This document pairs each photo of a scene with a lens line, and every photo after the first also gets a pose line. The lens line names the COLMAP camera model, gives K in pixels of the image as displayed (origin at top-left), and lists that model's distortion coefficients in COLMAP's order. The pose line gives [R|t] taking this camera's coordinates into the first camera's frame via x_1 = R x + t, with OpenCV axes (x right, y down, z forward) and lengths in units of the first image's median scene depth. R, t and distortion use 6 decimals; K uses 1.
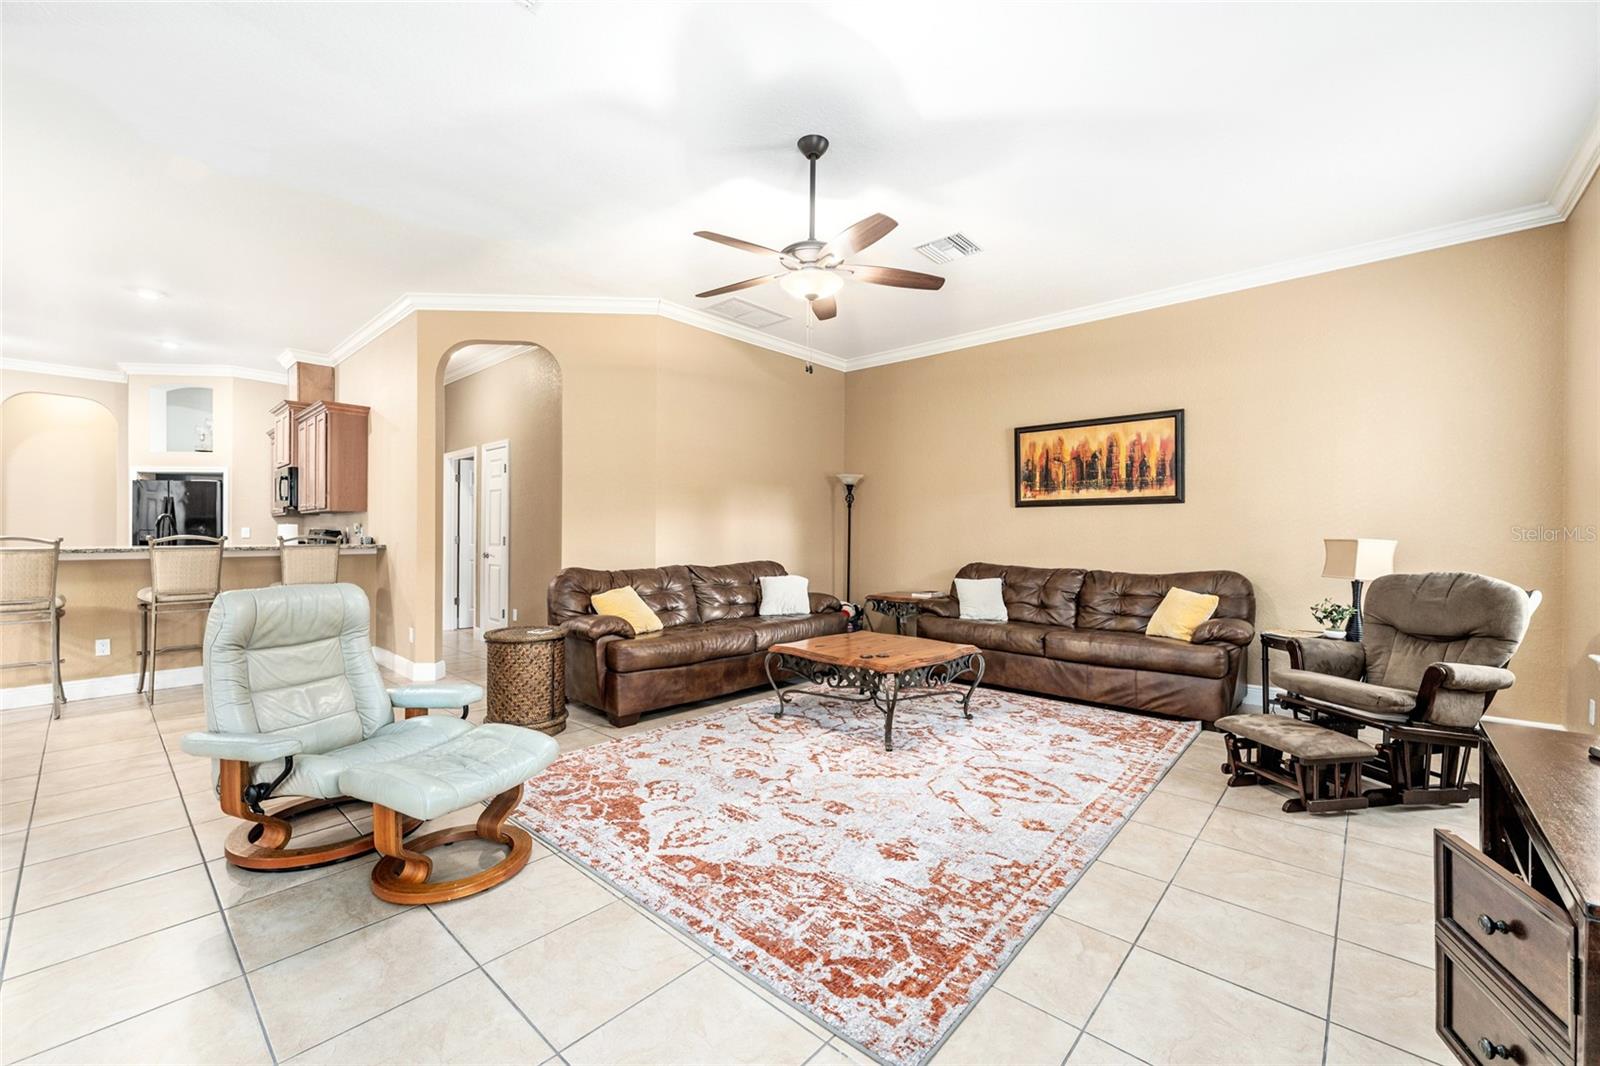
lens RADIAL K [[638.9, 0, 810.4], [0, 638.9, 528.8], [0, 0, 1]] dist [0.000069, 0.000243]
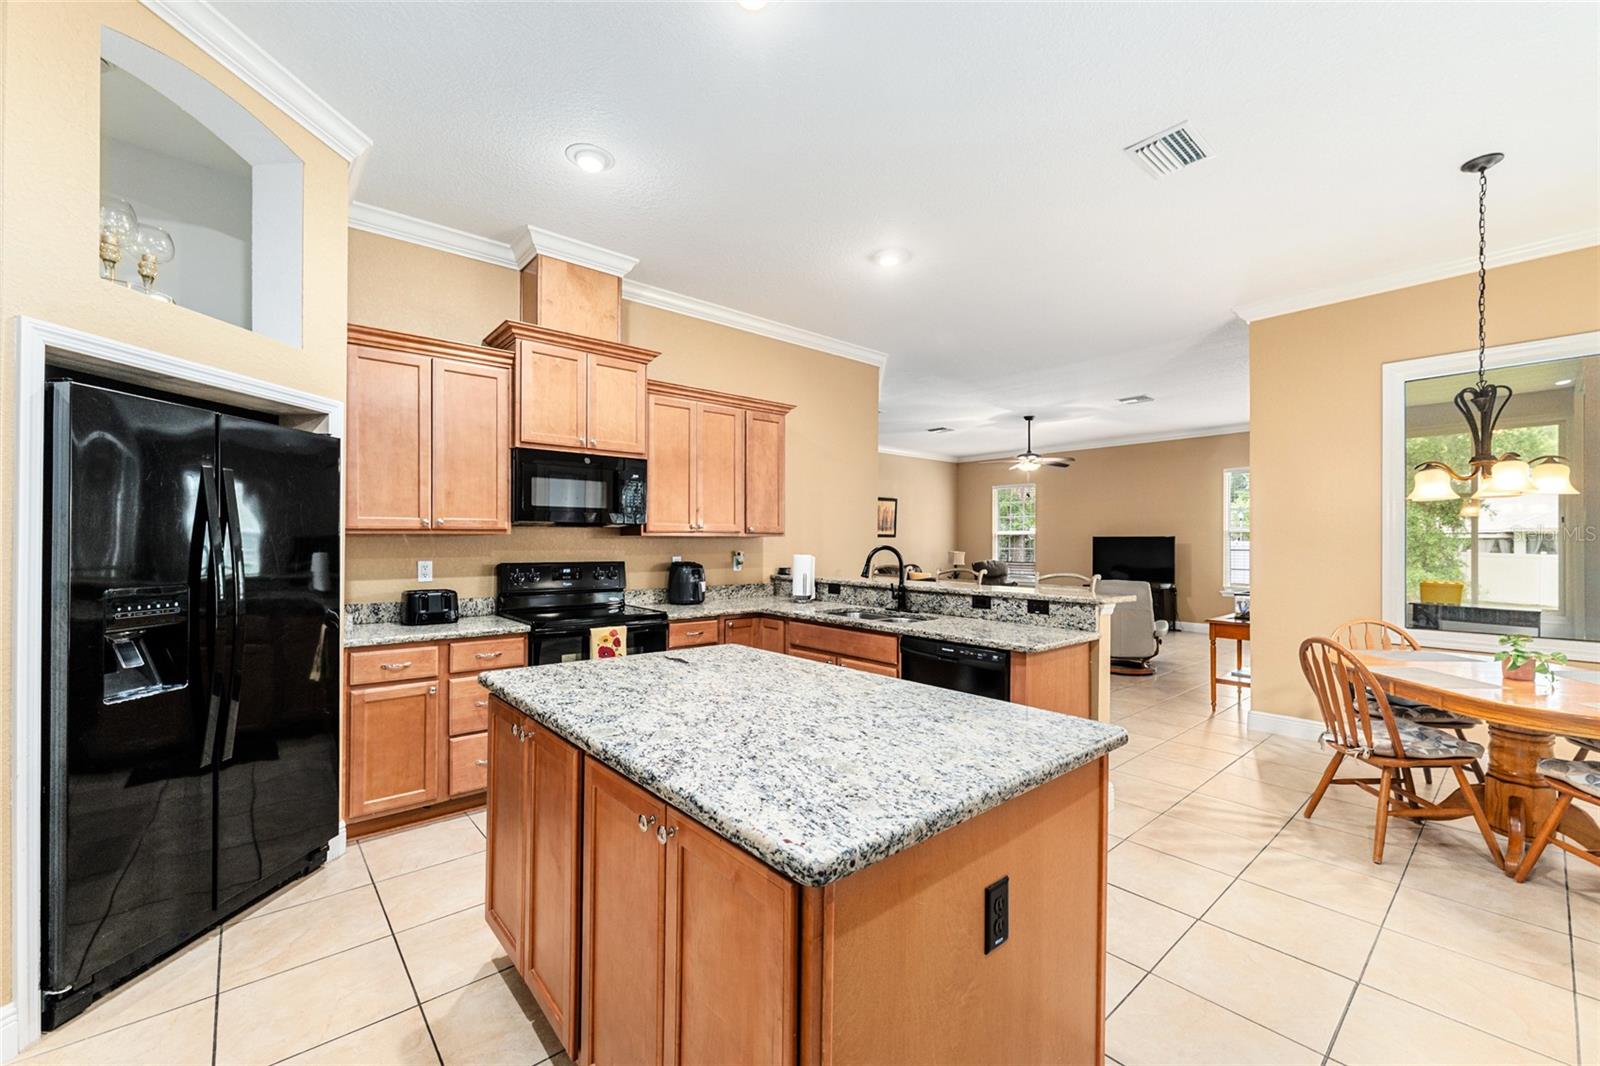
lens RADIAL K [[638.9, 0, 806.1], [0, 638.9, 541.4], [0, 0, 1]] dist [0.000069, 0.000243]
pose [[0.128598, -0.002175, 0.991694, -2.390557], [-0.010161, 0.999942, 0.003510, -0.038912], [-0.991645, -0.010528, 0.128568, 1.316070]]
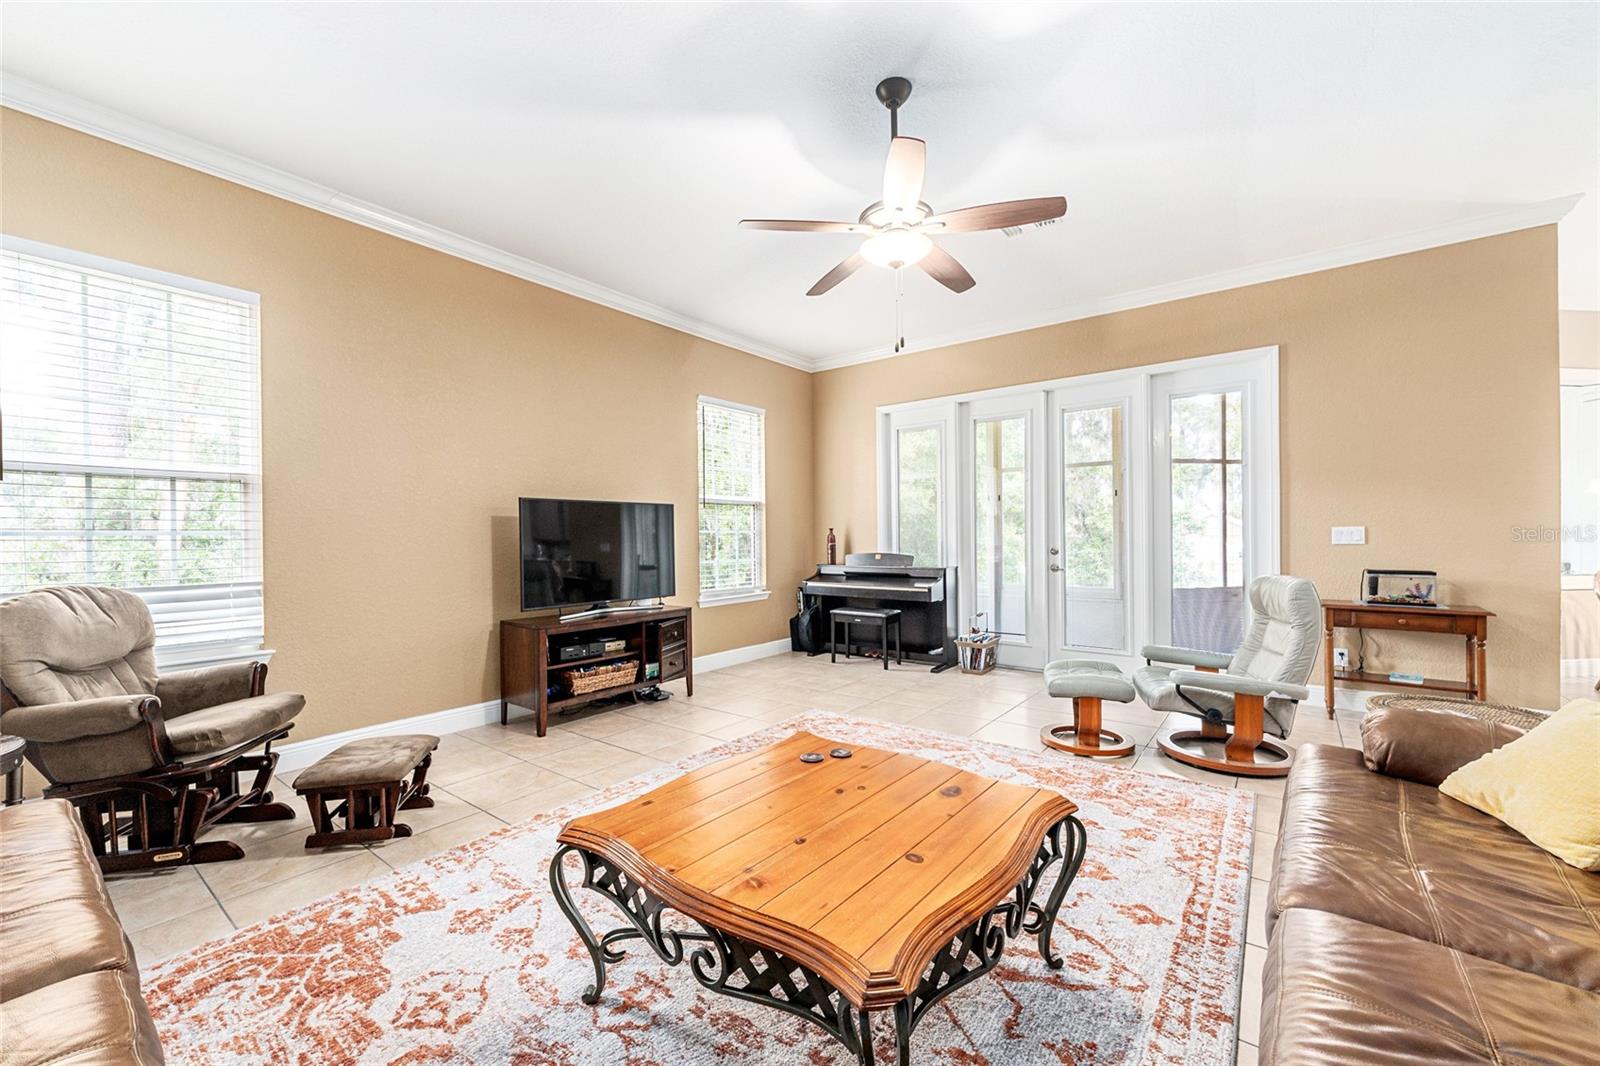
lens RADIAL K [[638.9, 0, 817.1], [0, 638.9, 533.9], [0, 0, 1]] dist [0.000069, 0.000243]
pose [[-0.996194, 0.003662, -0.087083, 0.149279], [0.004705, 0.999920, -0.011774, 0.012211], [0.087033, -0.012139, -0.996131, 1.489653]]
